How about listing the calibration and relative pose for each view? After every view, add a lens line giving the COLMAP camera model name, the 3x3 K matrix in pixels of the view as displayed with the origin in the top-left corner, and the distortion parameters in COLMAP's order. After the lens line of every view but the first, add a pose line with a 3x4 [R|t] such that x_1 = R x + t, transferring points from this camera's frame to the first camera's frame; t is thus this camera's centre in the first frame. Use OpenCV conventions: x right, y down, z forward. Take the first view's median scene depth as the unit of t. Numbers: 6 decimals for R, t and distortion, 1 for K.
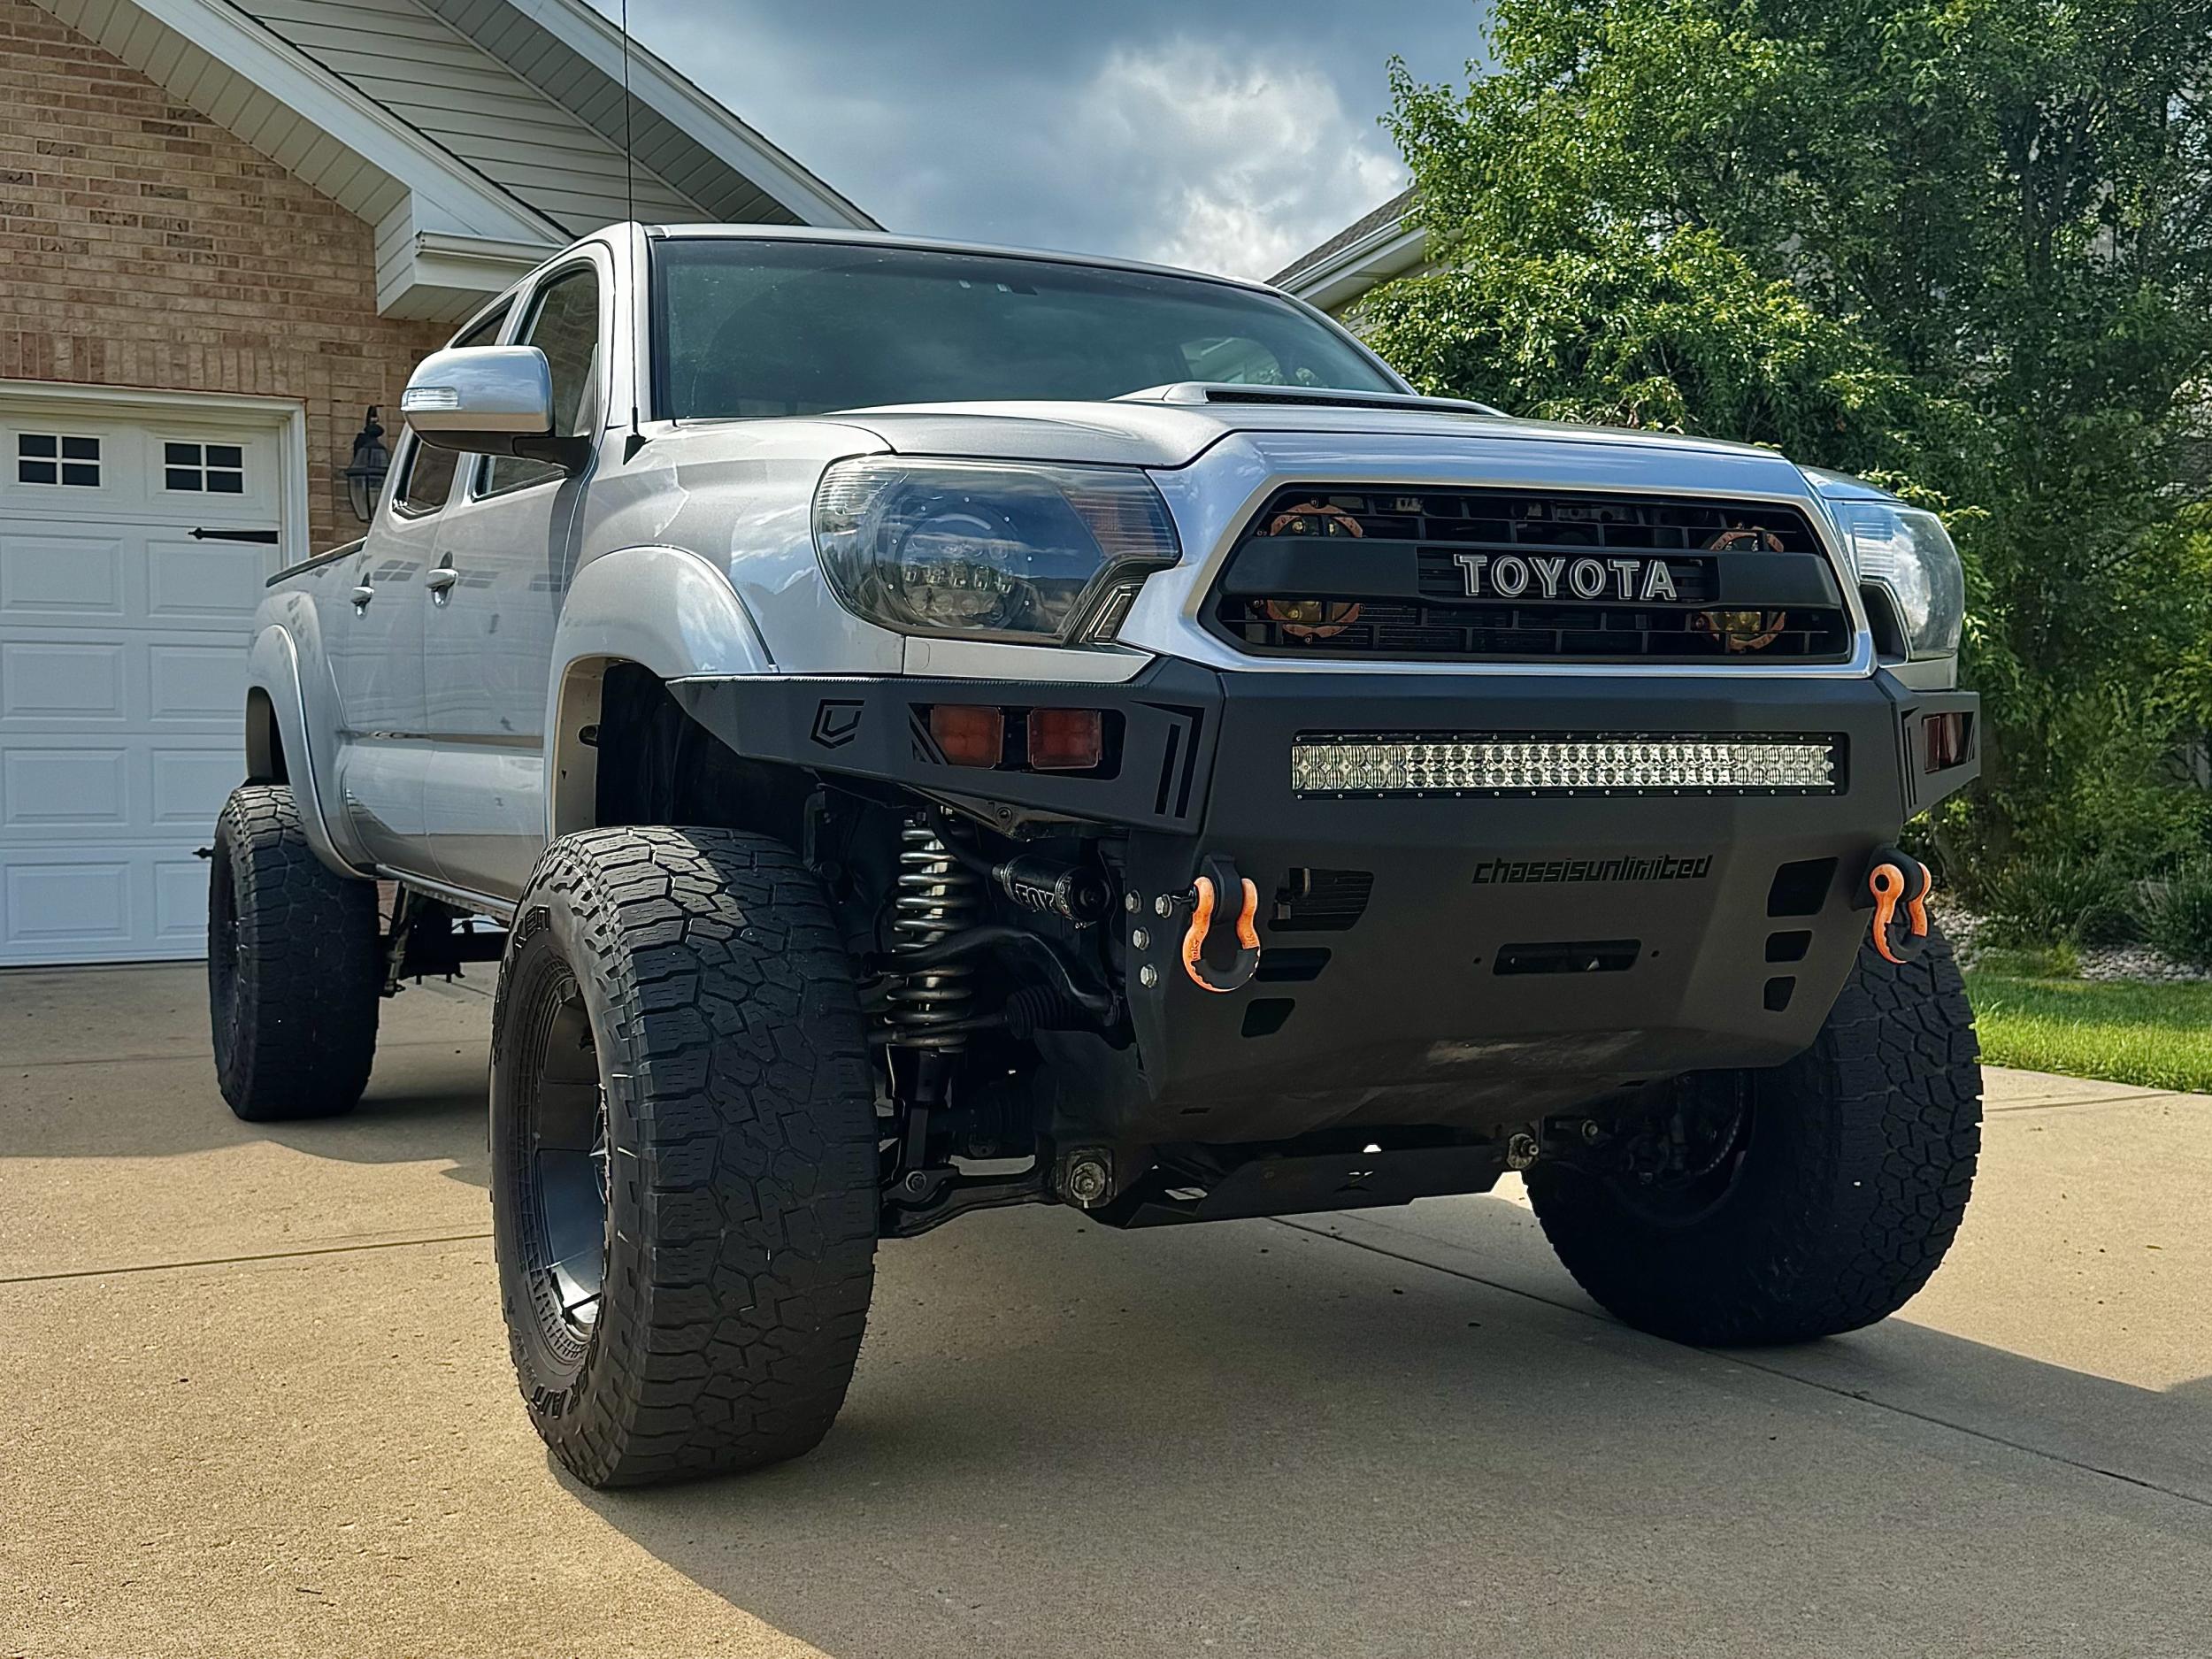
lens RADIAL K [[2531.8, 0, 1112.8], [0, 2531.8, 876.8], [0, 0, 1]] dist [0.135715, -0.010731]
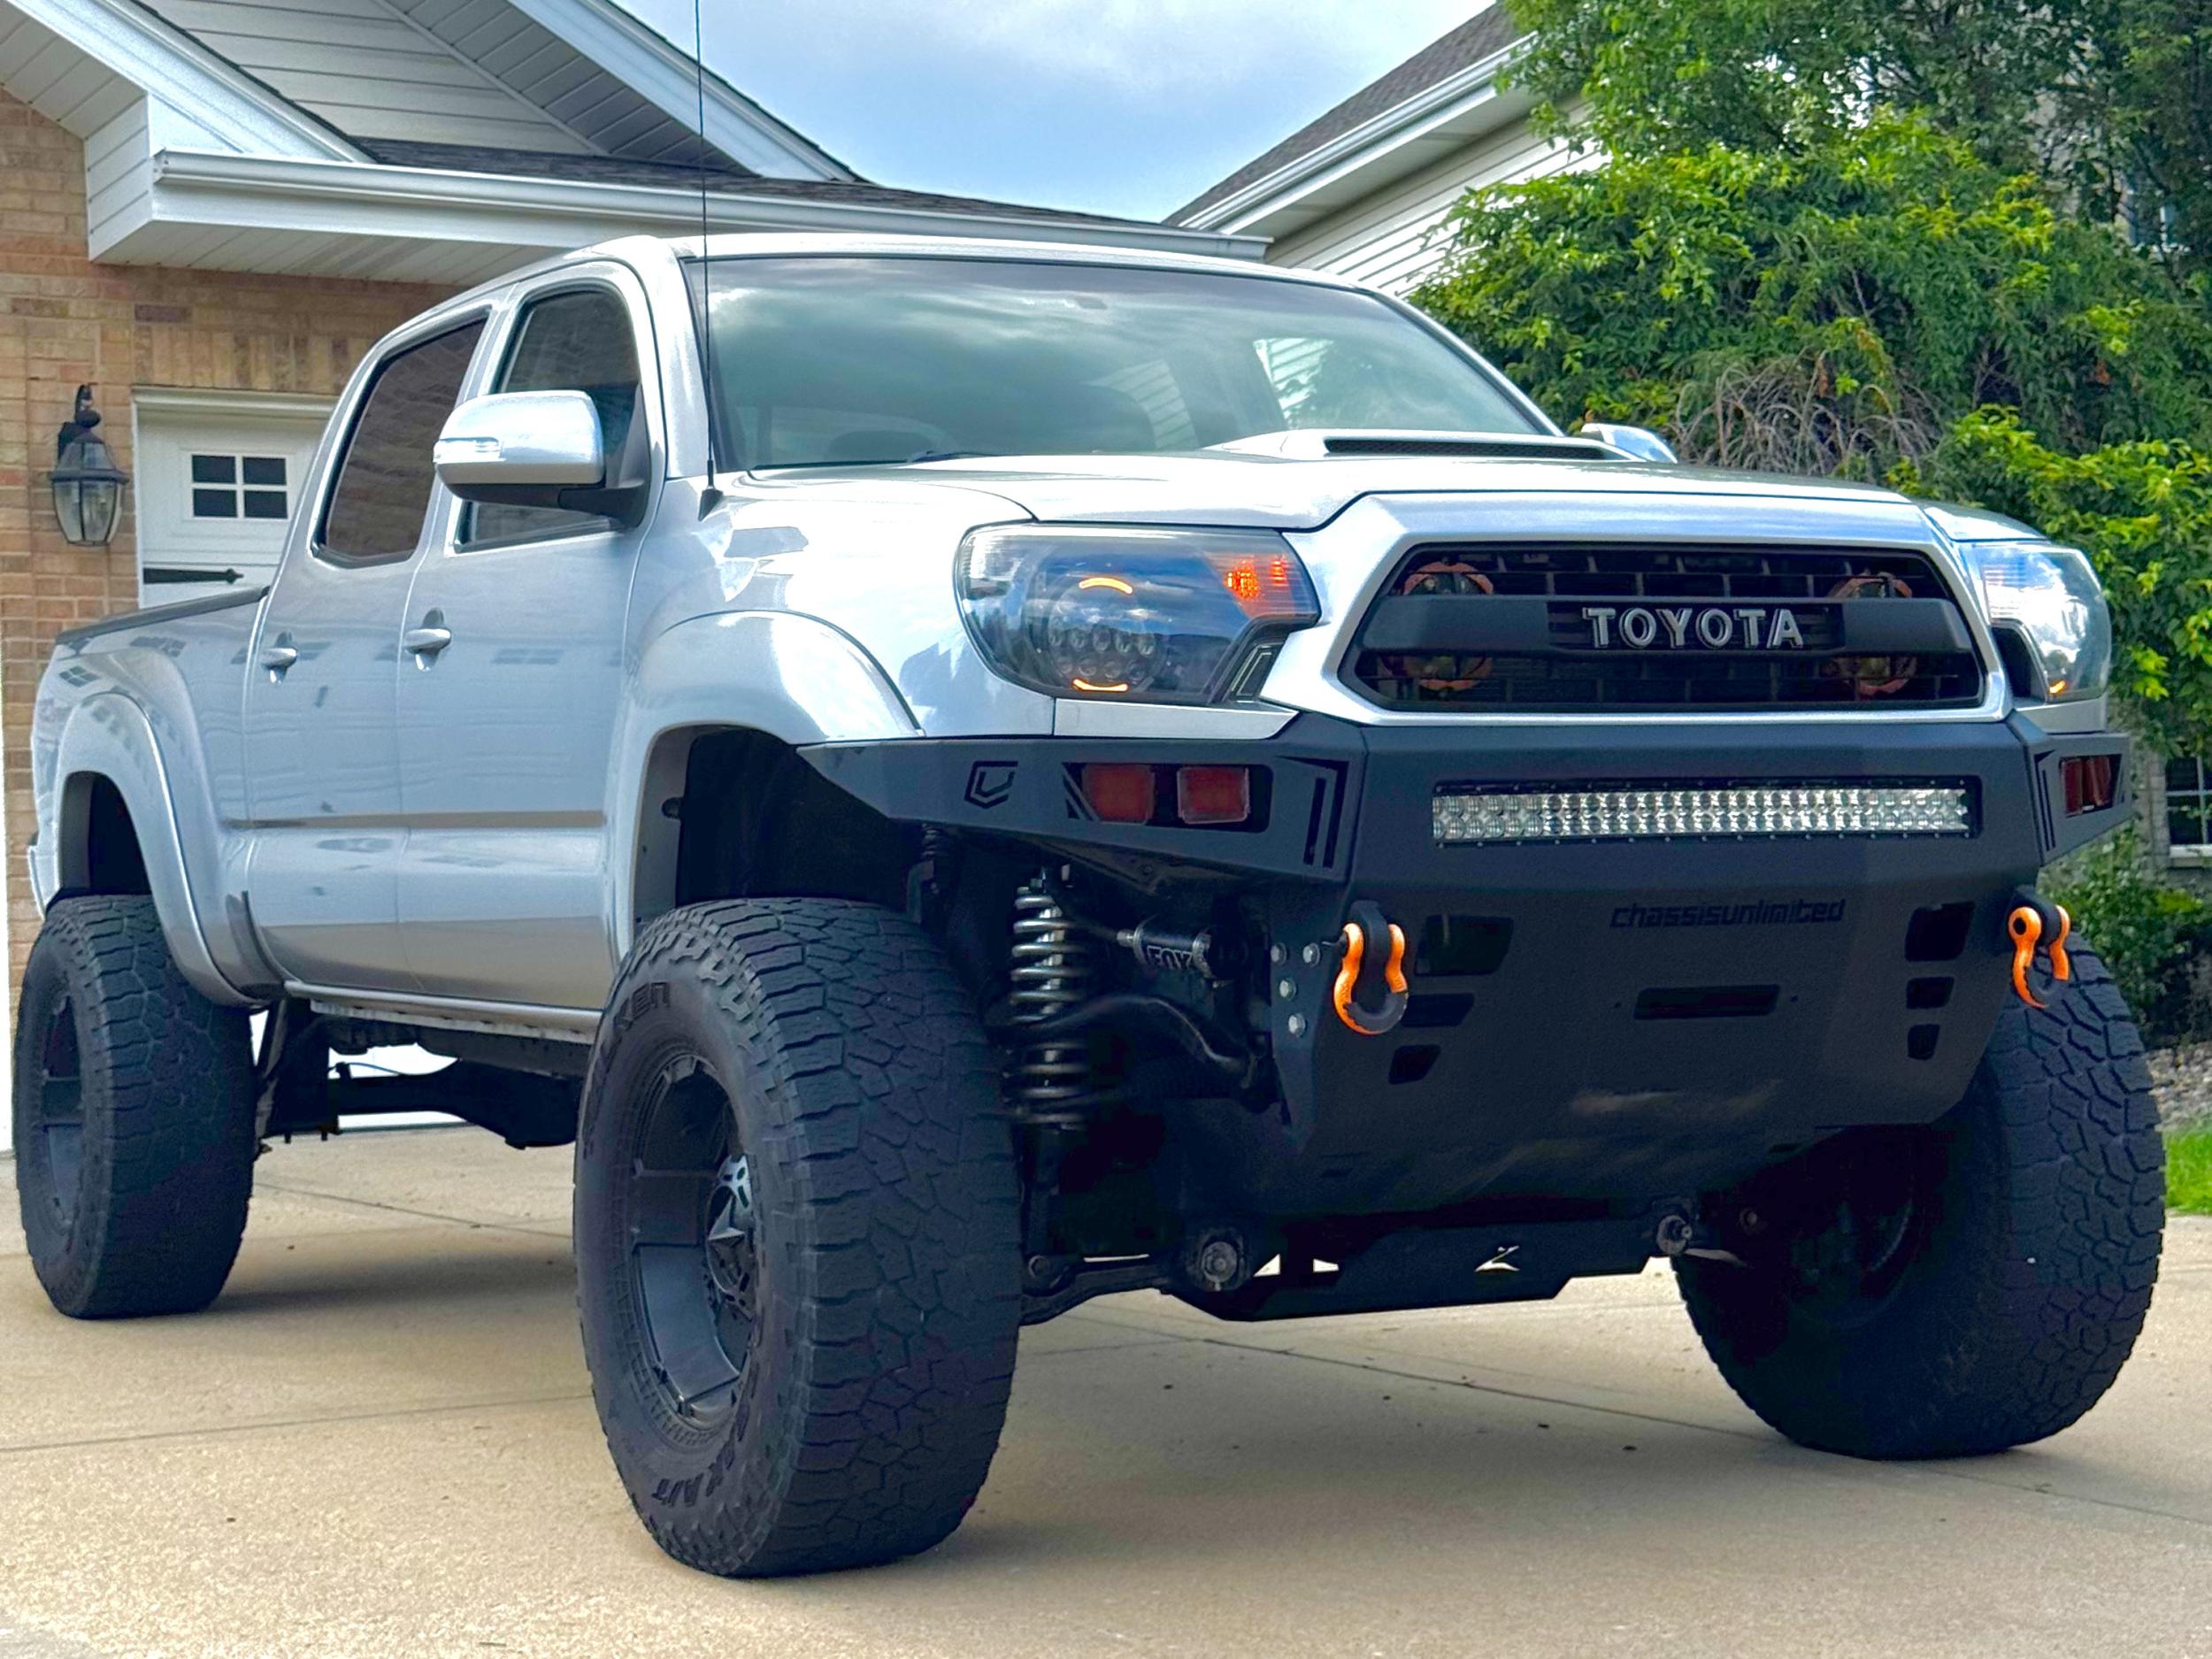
lens RADIAL K [[4263.6, 0, 1154.8], [0, 4263.6, 827.8], [0, 0, 1]] dist [0.154069, 0.281223]
pose [[0.999295, -0.020458, 0.031489, -0.088072], [0.022222, 0.998142, -0.056736, 0.051699], [-0.030270, 0.057396, 0.997892, -0.661728]]
